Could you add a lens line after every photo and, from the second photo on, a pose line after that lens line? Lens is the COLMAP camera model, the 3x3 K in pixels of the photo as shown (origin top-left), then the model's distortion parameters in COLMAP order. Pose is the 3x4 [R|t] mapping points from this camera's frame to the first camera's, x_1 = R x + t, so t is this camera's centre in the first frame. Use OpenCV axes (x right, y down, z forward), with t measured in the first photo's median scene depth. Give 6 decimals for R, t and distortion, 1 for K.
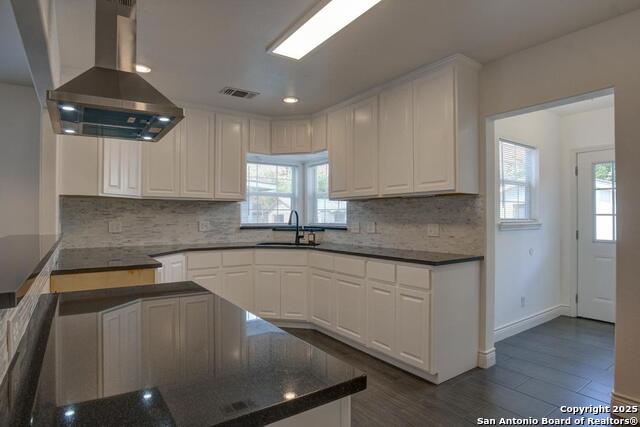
lens RADIAL K [[356.1, 0, 314.3], [0, 356.1, 209.0], [0, 0, 1]] dist [-0.040006, -0.000907]
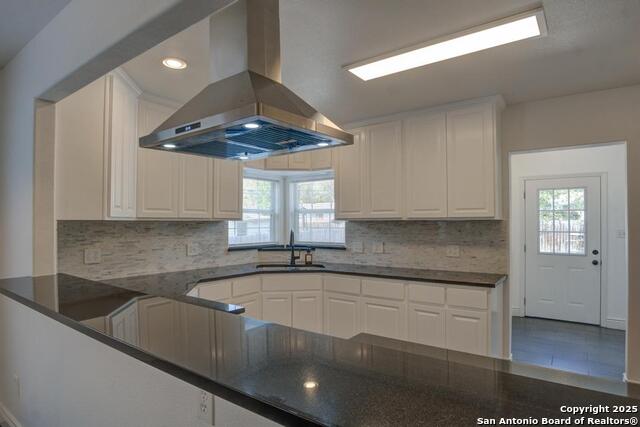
lens RADIAL K [[356.1, 0, 320.3], [0, 356.1, 218.8], [0, 0, 1]] dist [-0.040006, -0.000907]
pose [[0.943618, 0.000361, 0.331036, -0.339092], [-0.003743, 0.999947, 0.009578, -0.040049], [-0.331015, -0.010276, 0.943570, 0.097158]]
